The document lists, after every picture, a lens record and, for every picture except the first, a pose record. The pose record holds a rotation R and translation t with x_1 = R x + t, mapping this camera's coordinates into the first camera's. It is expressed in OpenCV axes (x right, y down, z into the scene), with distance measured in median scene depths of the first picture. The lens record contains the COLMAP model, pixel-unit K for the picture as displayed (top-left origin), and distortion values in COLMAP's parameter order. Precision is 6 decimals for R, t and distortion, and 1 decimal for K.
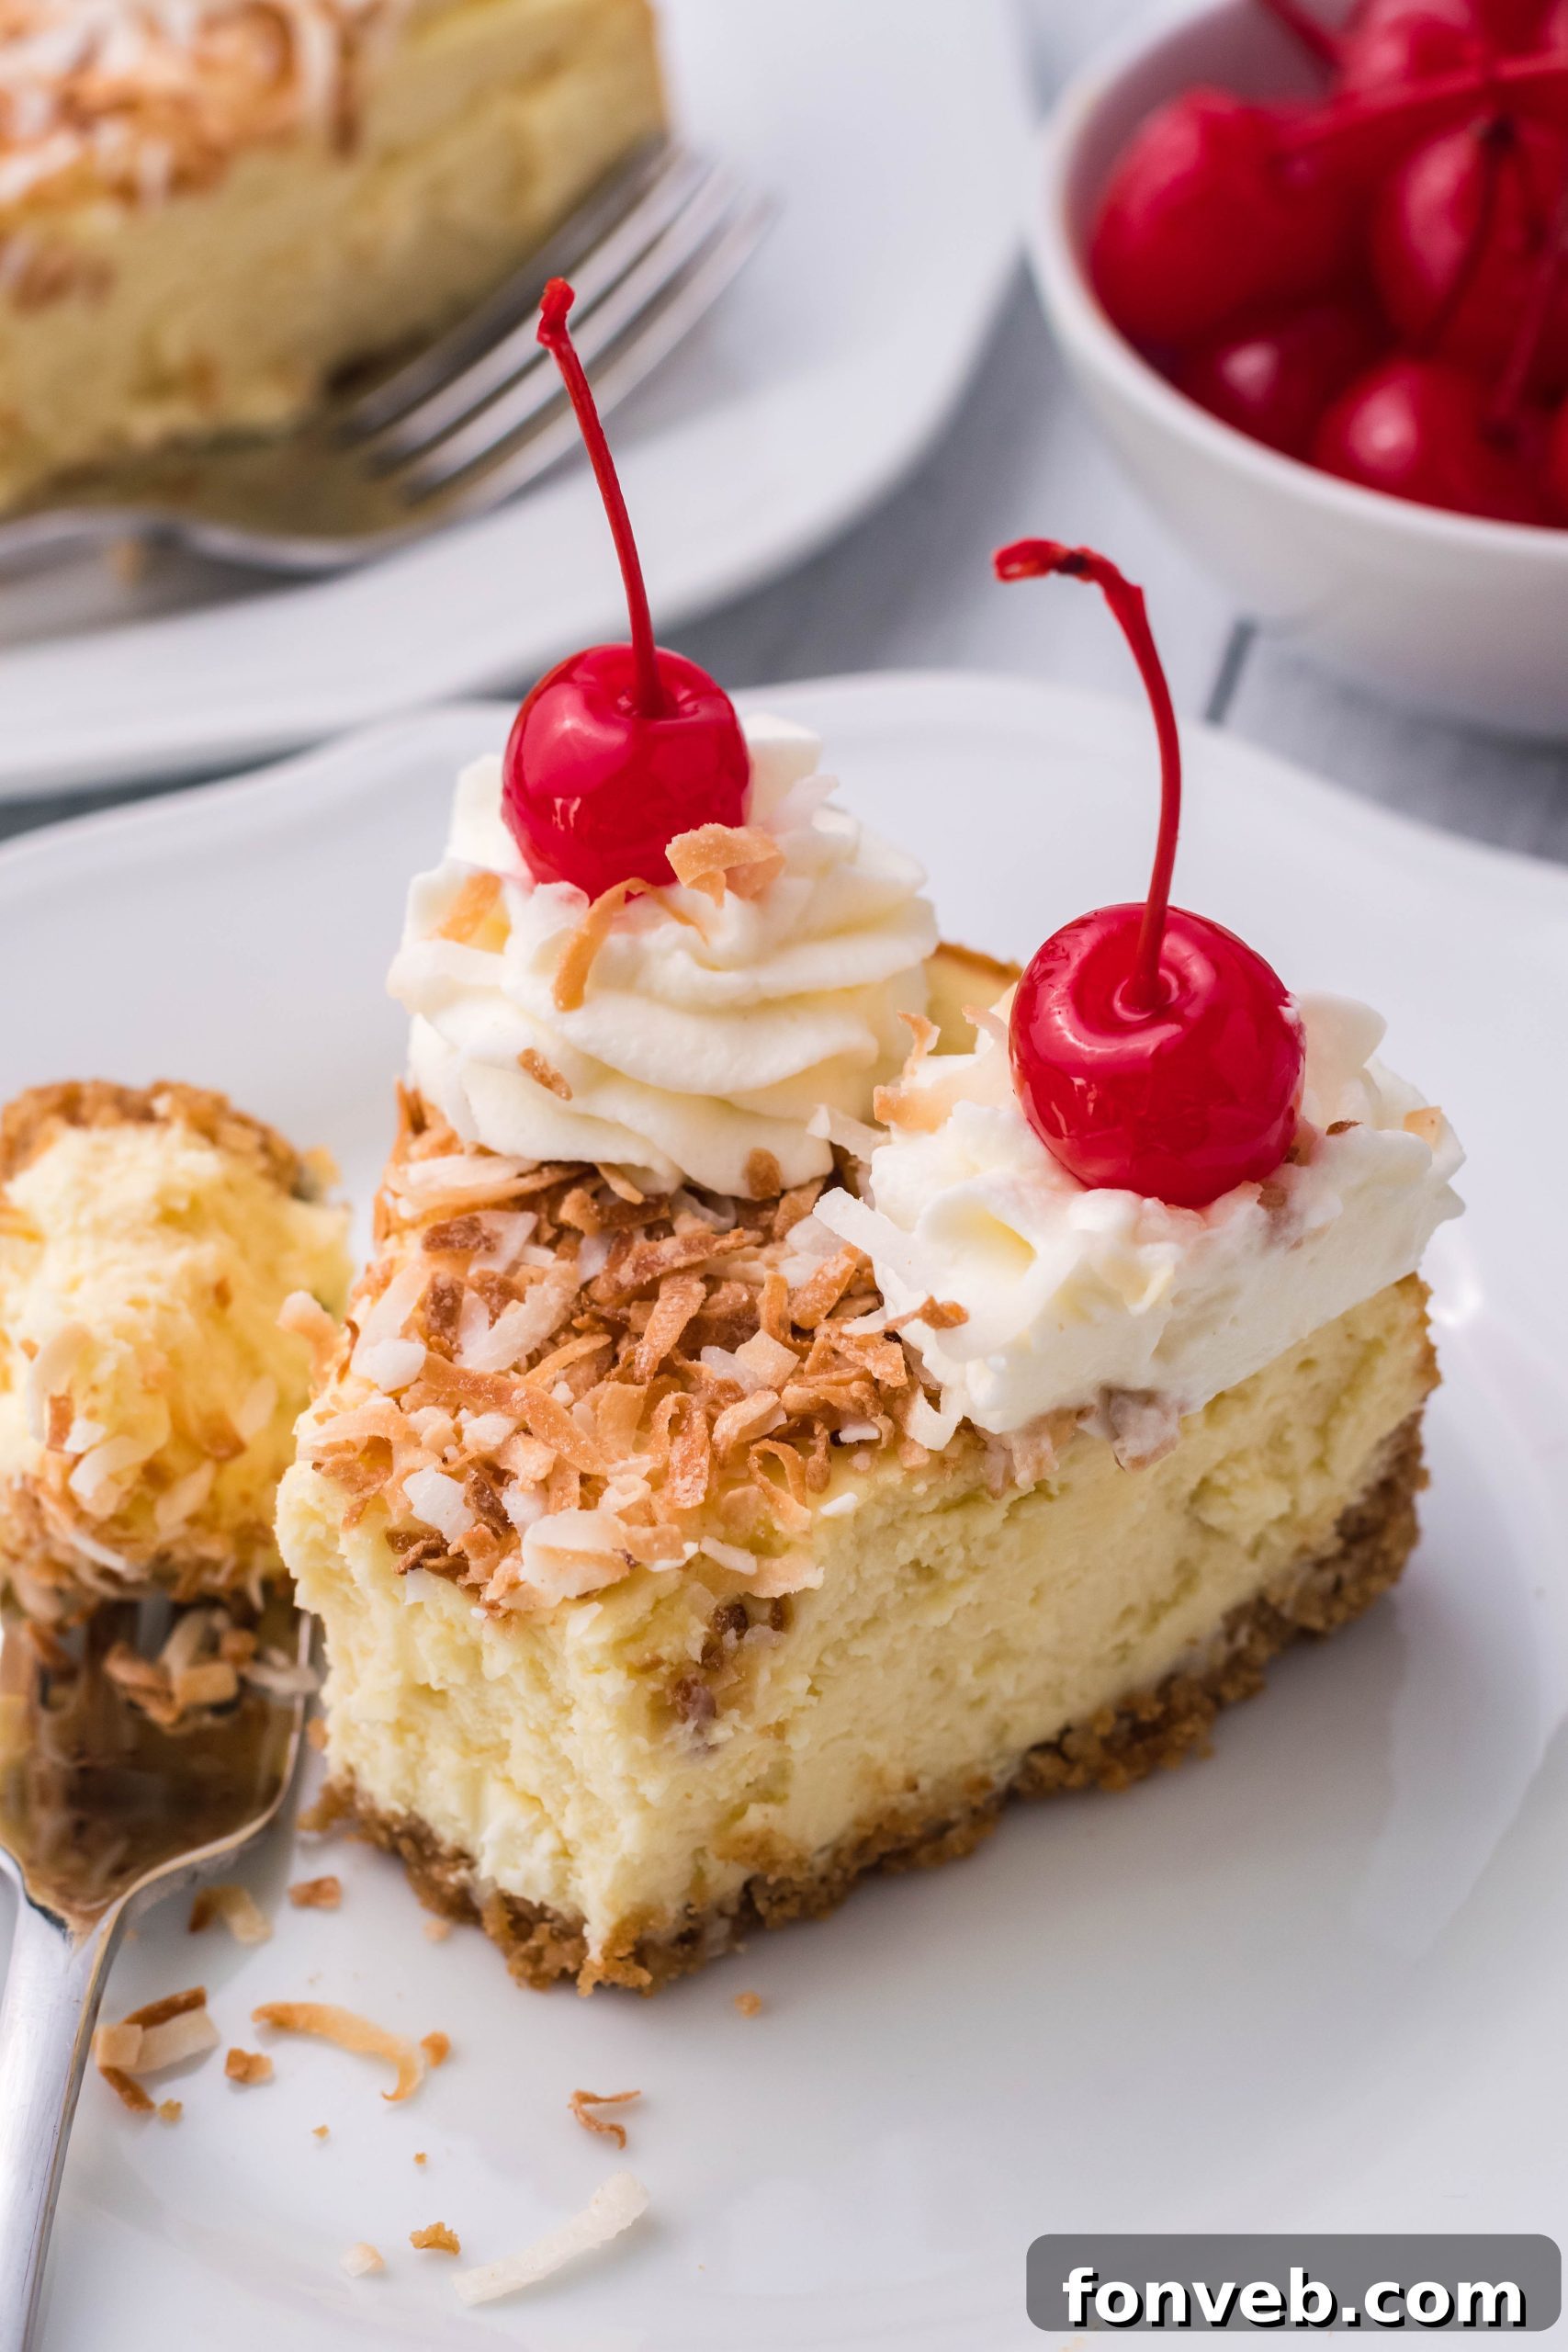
lens RADIAL K [[5651.0, 0, 784.0], [0, 5651.0, 1176.0], [0, 0, 1]] dist [-0.118304, -0.367301]
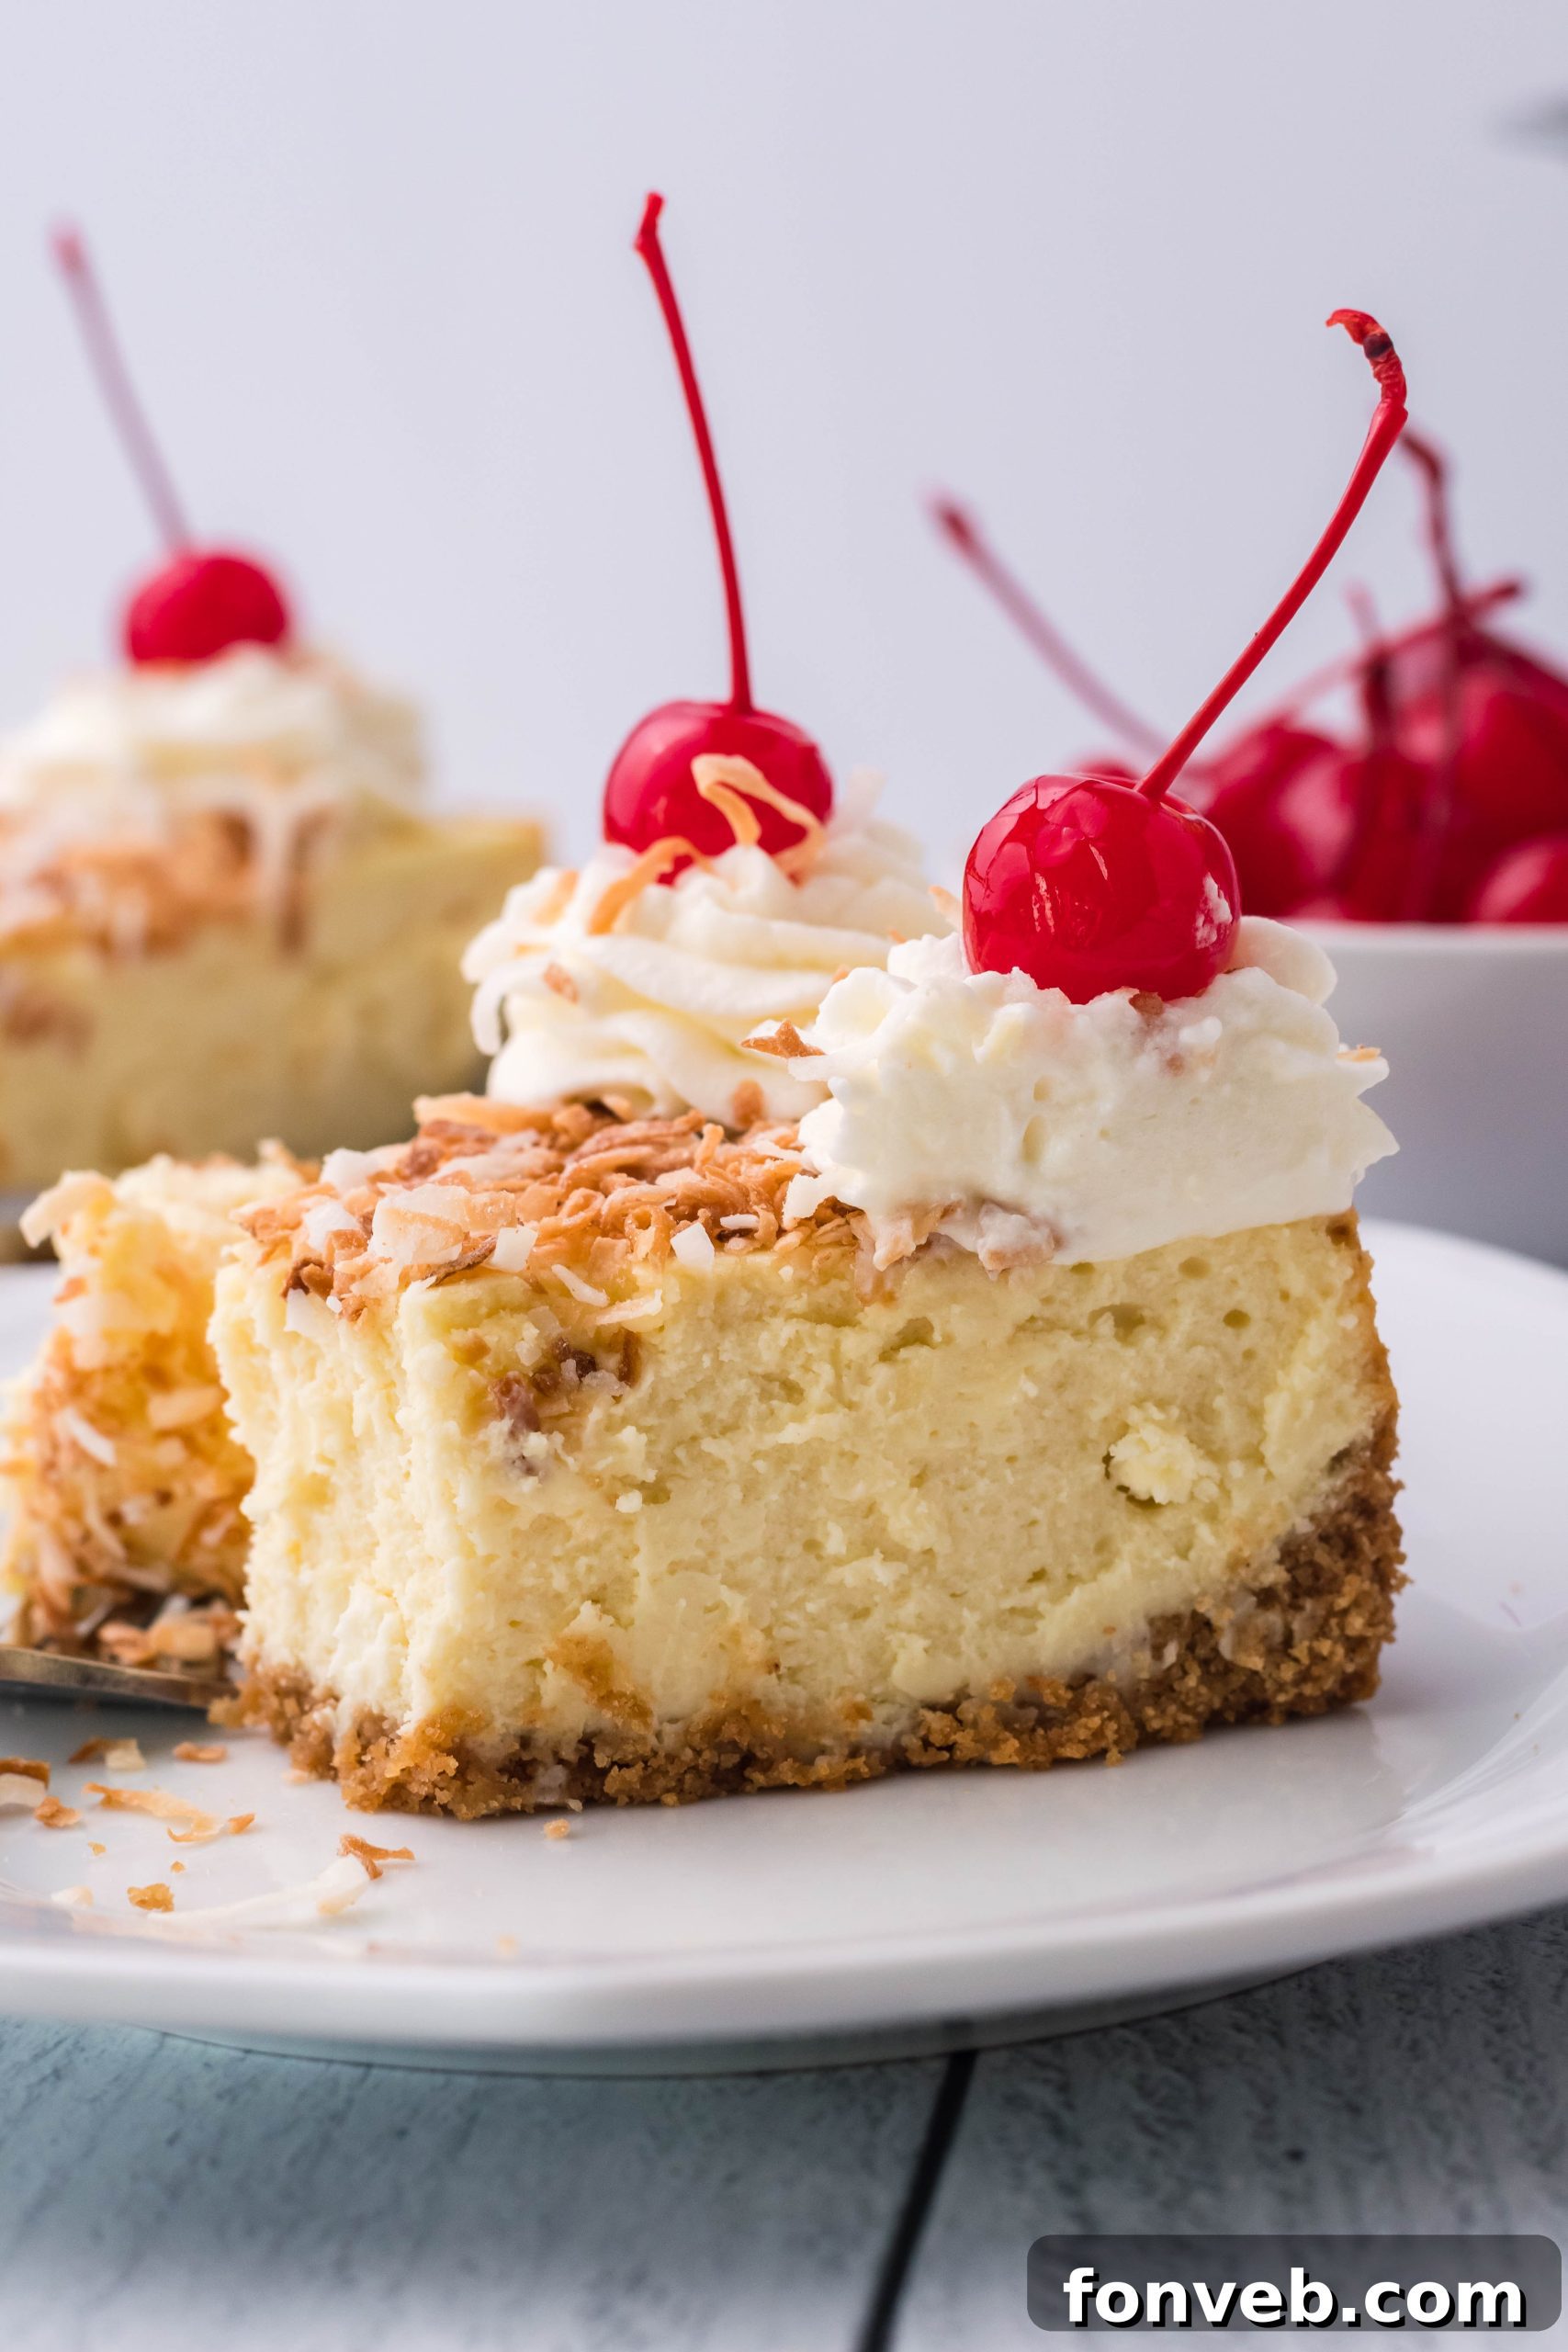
lens RADIAL K [[5651.0, 0, 784.0], [0, 5651.0, 1176.0], [0, 0, 1]] dist [-0.118304, -0.367301]
pose [[0.950462, 0.056582, -0.305647, 0.322938], [-0.206994, 0.848773, -0.486557, 0.518330], [0.231895, 0.525721, 0.818439, 0.156830]]
